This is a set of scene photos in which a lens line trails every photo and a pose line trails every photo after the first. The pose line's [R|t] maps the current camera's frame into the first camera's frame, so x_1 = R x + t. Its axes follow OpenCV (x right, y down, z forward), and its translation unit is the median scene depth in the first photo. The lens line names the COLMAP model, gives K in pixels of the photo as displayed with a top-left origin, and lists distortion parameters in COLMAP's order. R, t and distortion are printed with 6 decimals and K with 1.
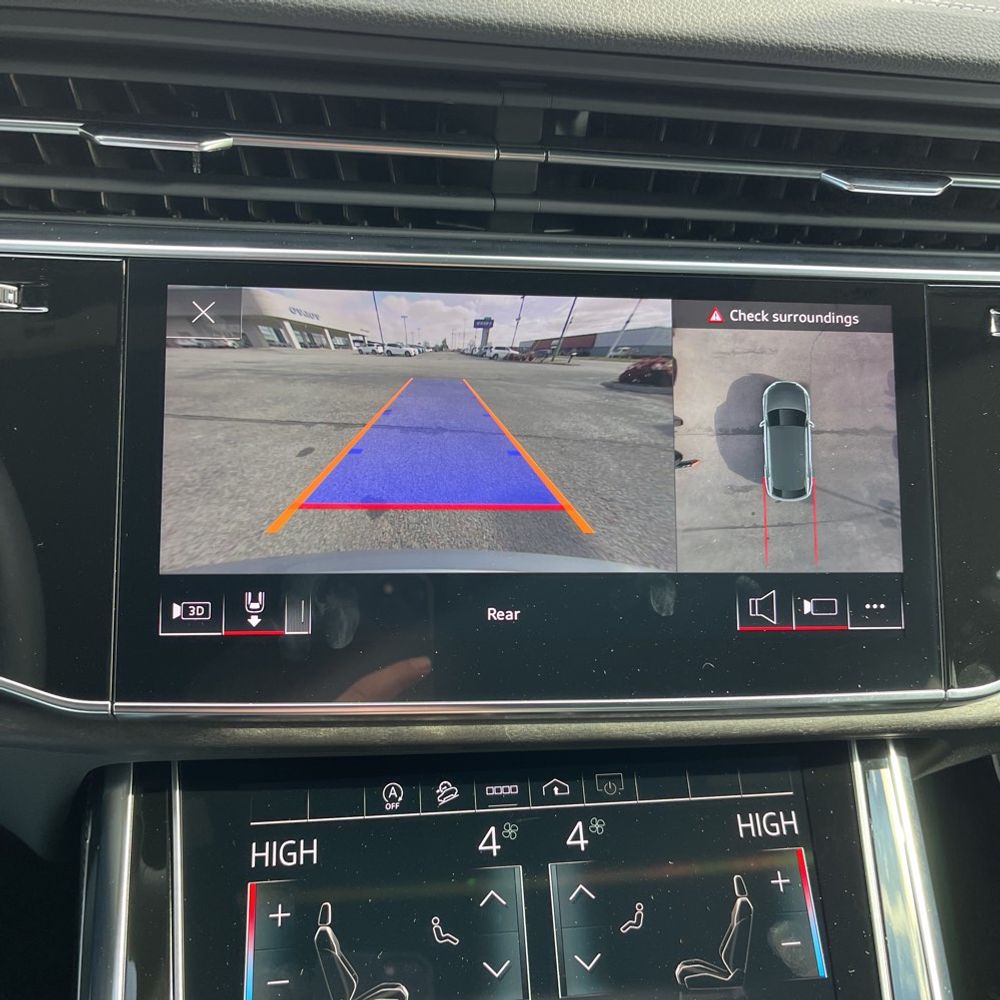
lens RADIAL K [[987.9, 0, 489.3], [0, 987.9, 497.4], [0, 0, 1]] dist [0.022849, -0.018548]
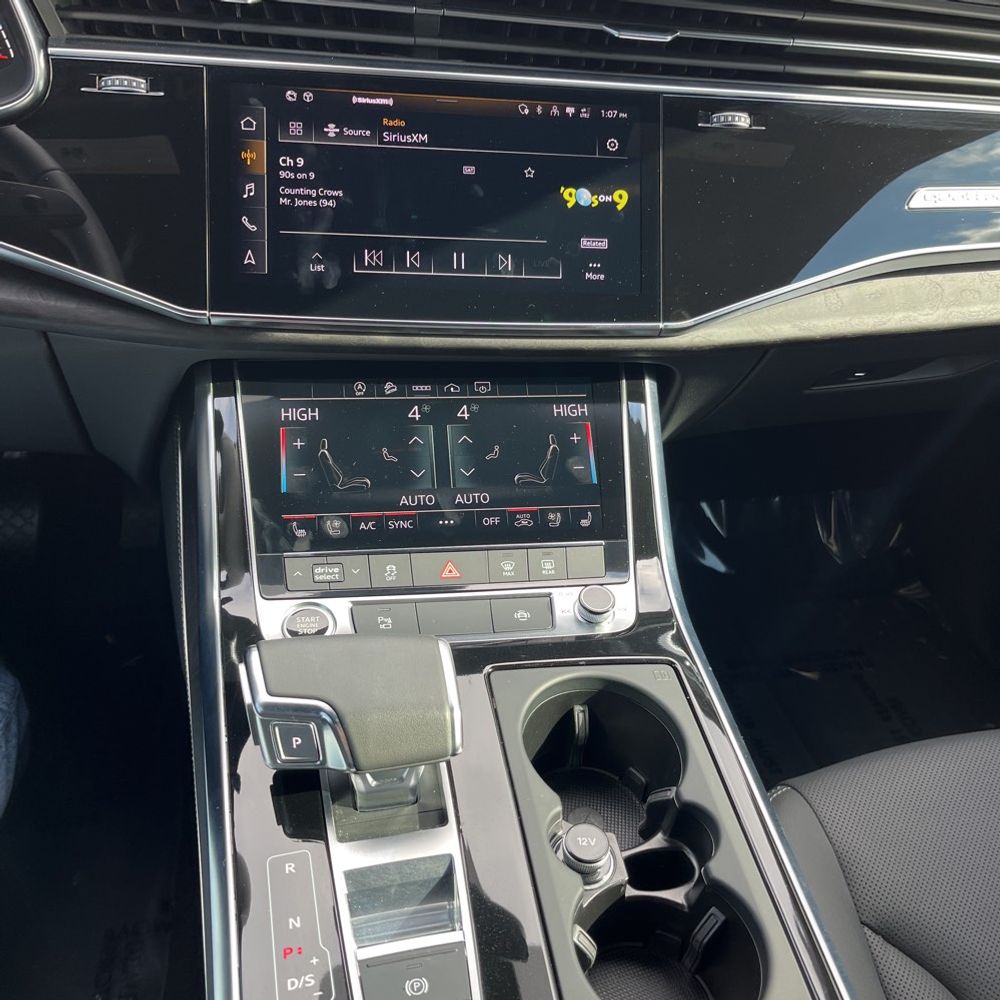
lens RADIAL K [[1013.9, 0, 502.3], [0, 1013.9, 513.7], [0, 0, 1]] dist [0.039531, -0.042480]
pose [[0.998717, -0.001083, 0.050633, 0.066646], [-0.004565, 0.993777, 0.111293, 0.323344], [-0.050439, -0.111381, 0.992497, -0.861830]]
